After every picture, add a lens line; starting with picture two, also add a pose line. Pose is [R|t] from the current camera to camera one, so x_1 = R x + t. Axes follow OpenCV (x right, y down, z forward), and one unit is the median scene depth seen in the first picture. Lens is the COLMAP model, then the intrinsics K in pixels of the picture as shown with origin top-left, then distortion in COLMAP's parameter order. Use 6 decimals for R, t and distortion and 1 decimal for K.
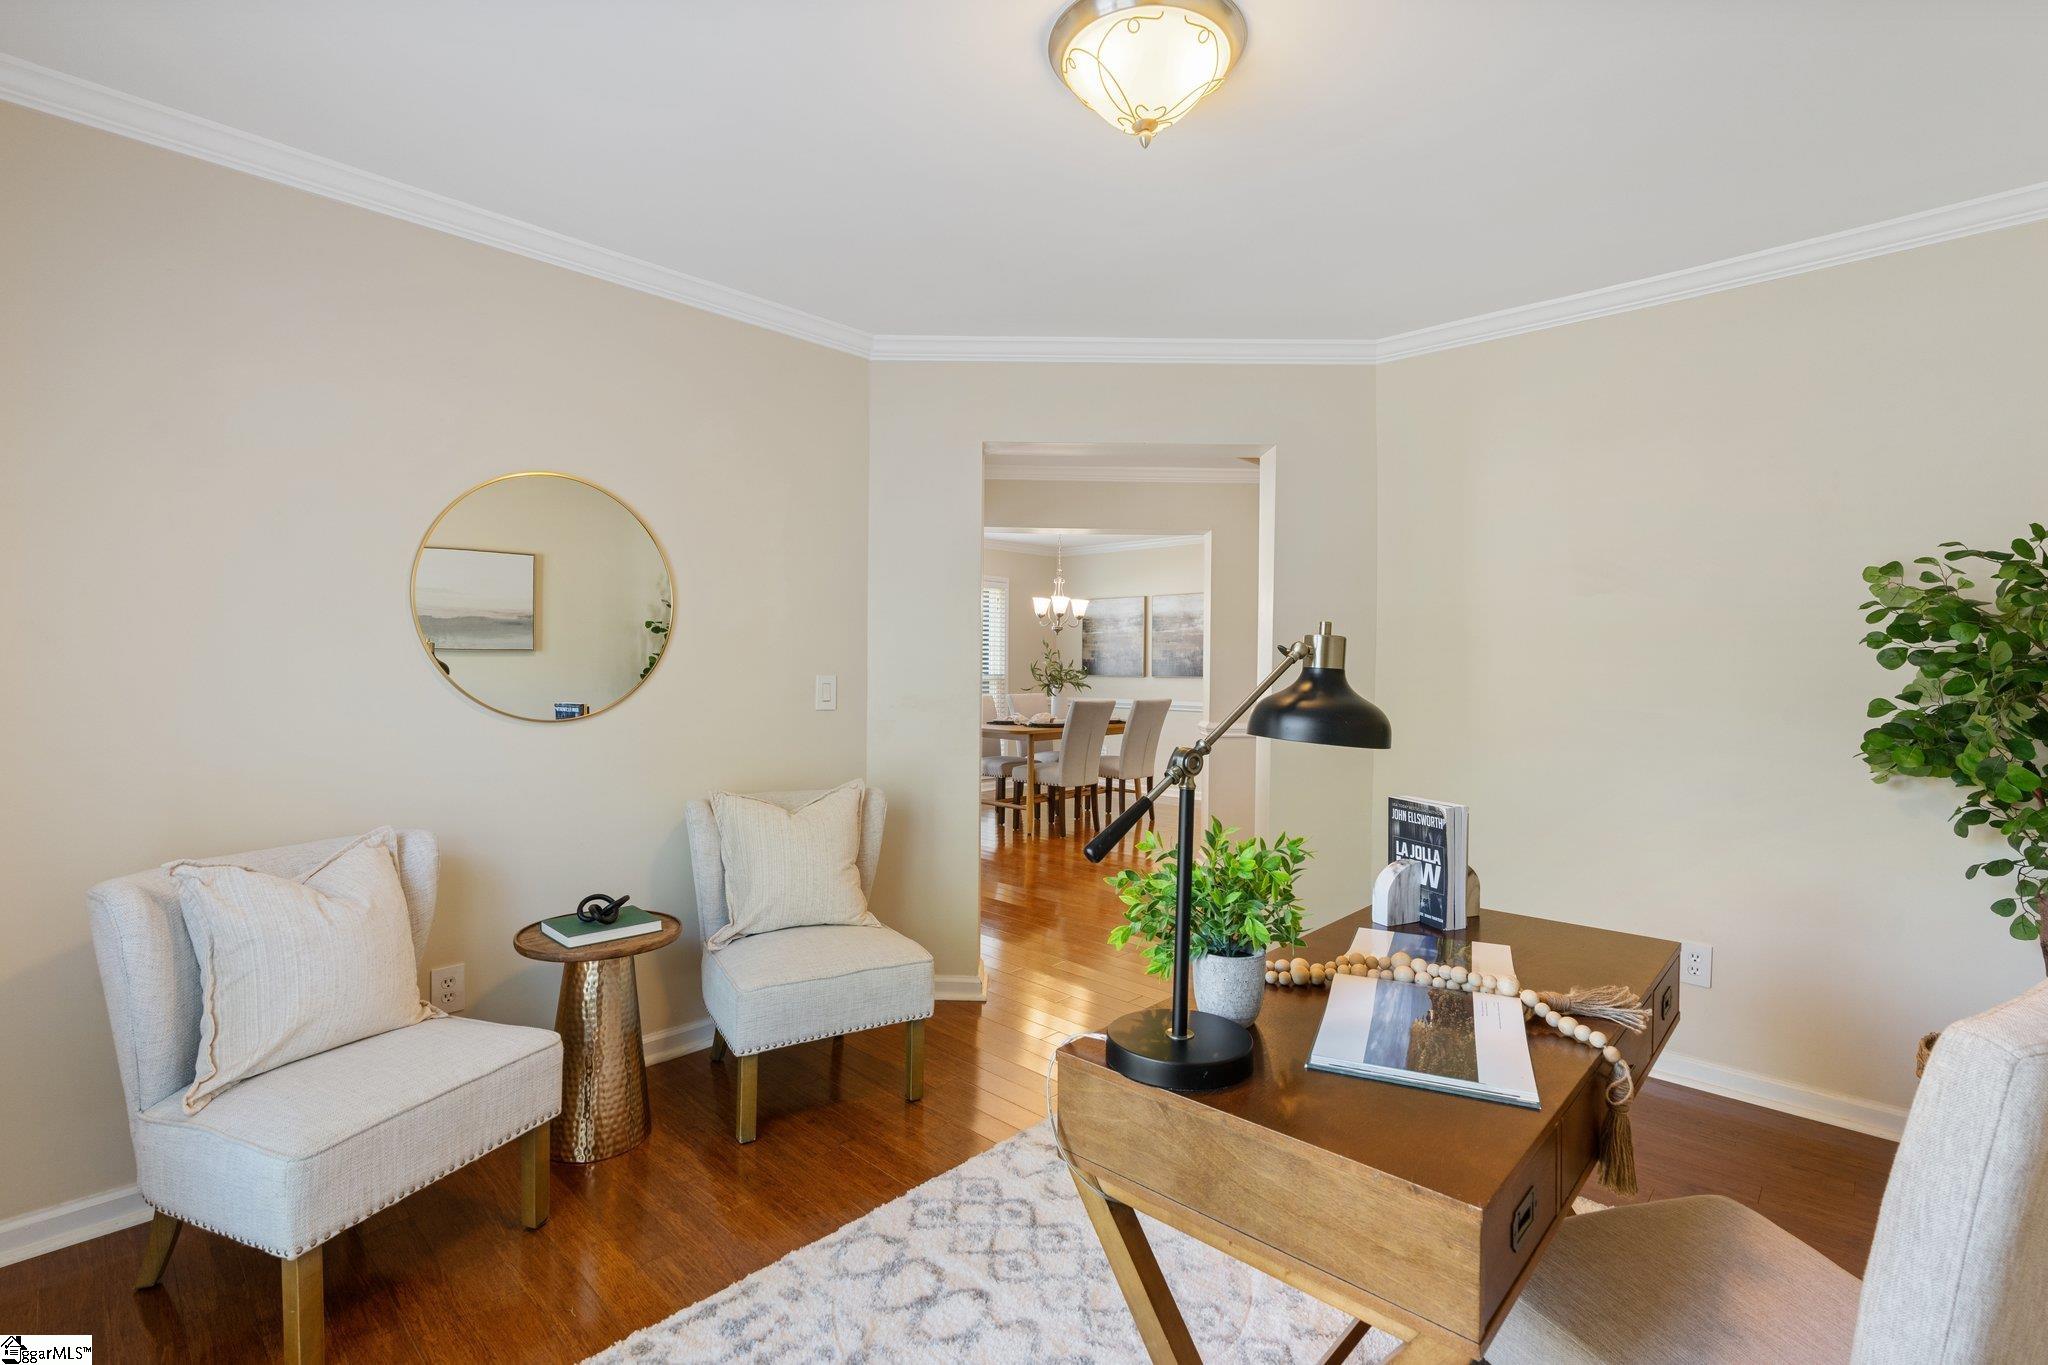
lens RADIAL K [[928.3, 0, 1028.5], [0, 928.3, 676.6], [0, 0, 1]] dist [0.001148, 0.000664]
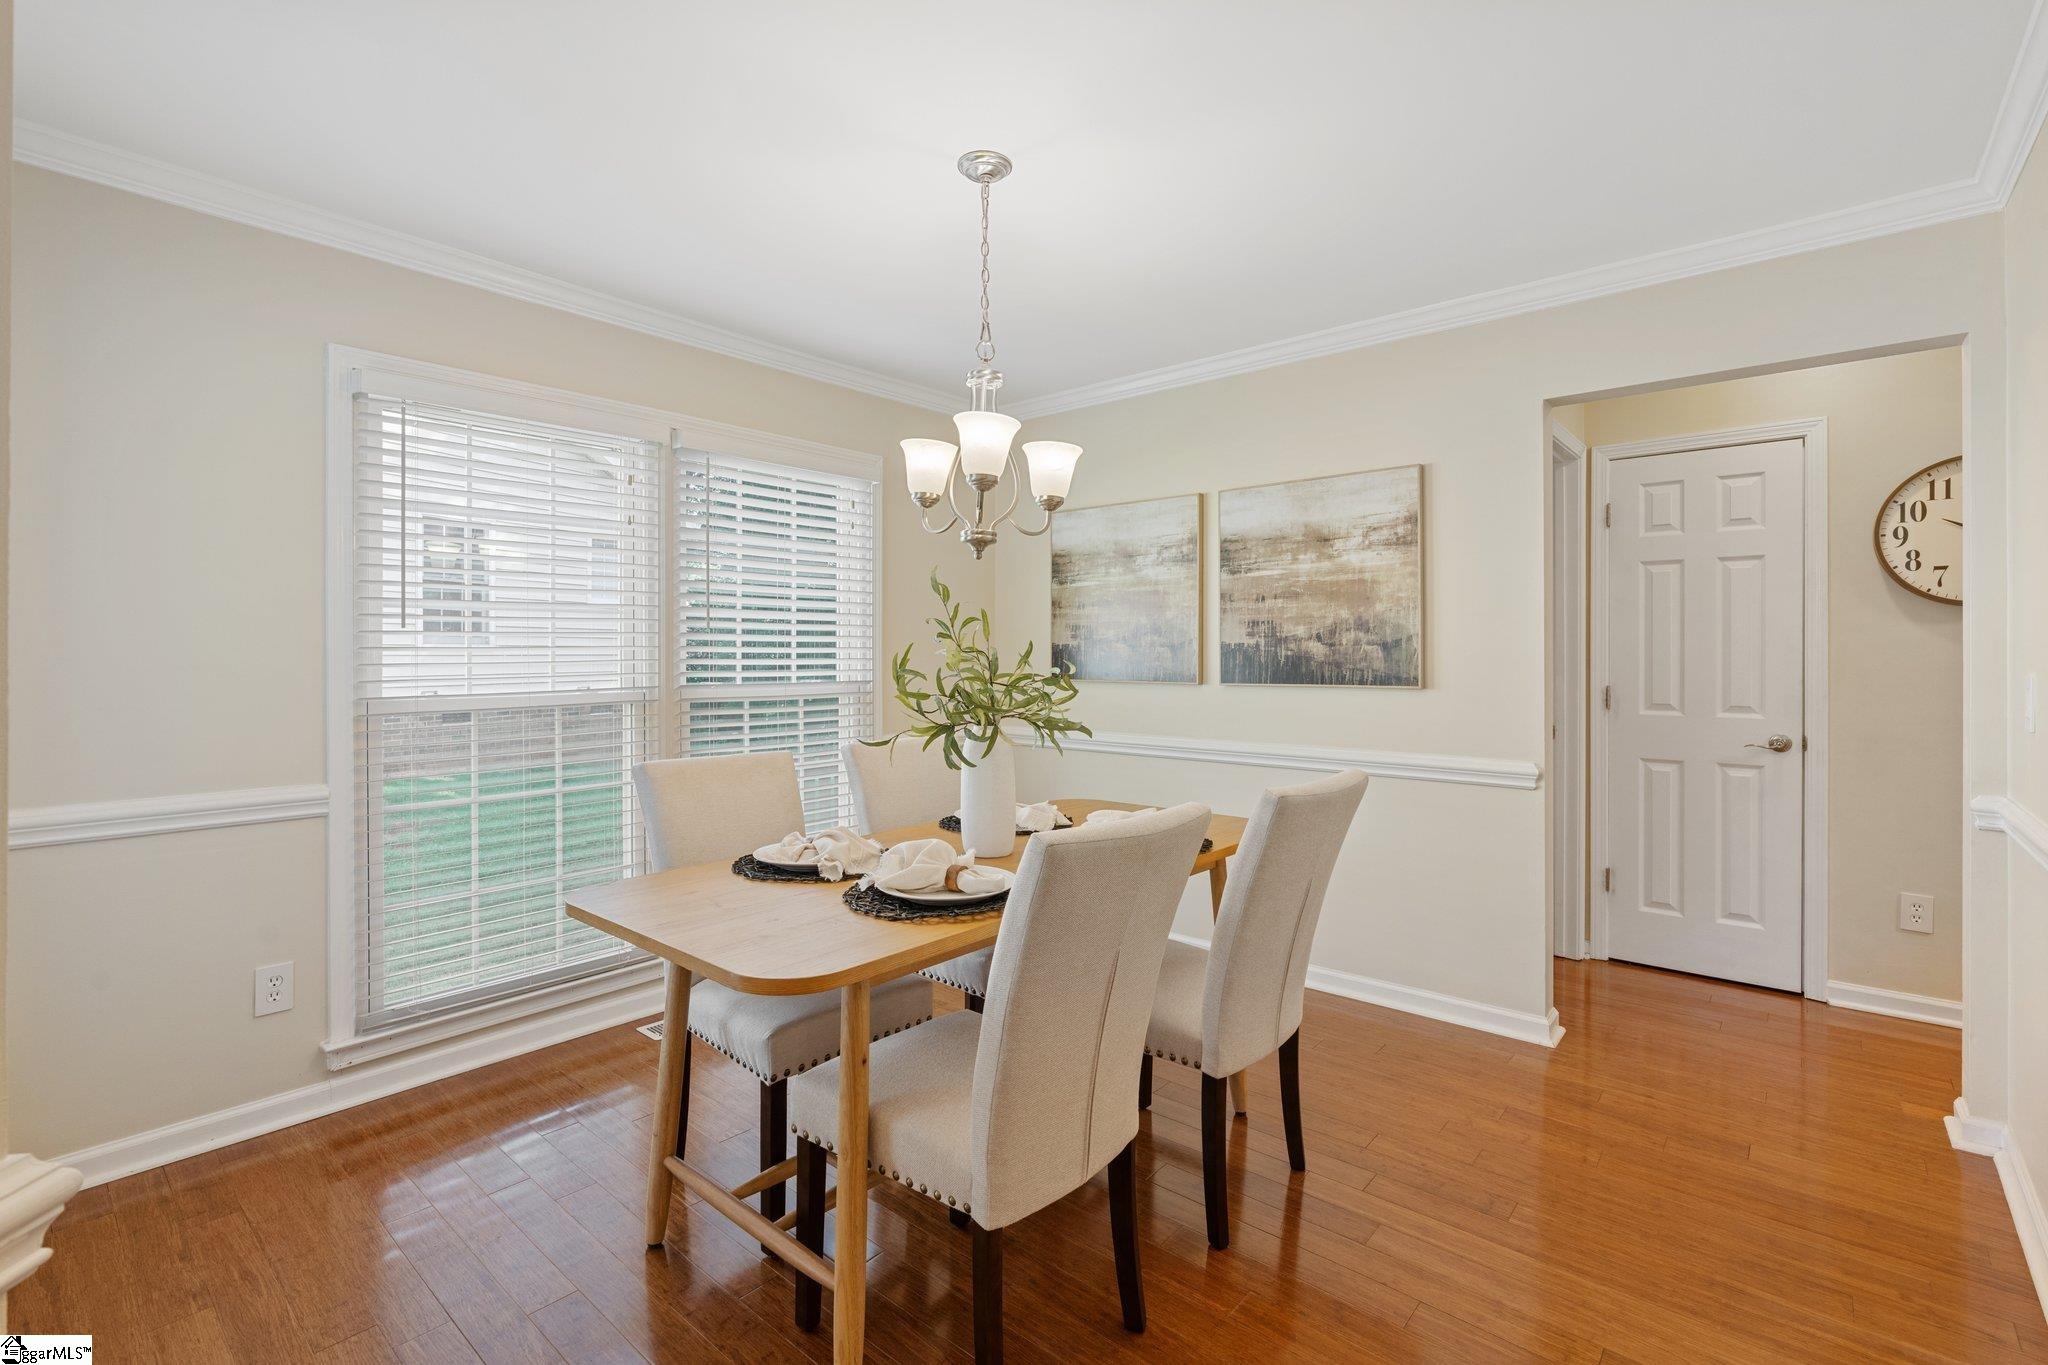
lens RADIAL K [[928.3, 0, 1019.3], [0, 928.3, 670.4], [0, 0, 1]] dist [0.001148, 0.000664]
pose [[0.998874, -0.010060, 0.046360, 0.028985], [0.010193, 0.999945, -0.002633, -0.007642], [-0.046331, 0.003102, 0.998921, 0.688623]]
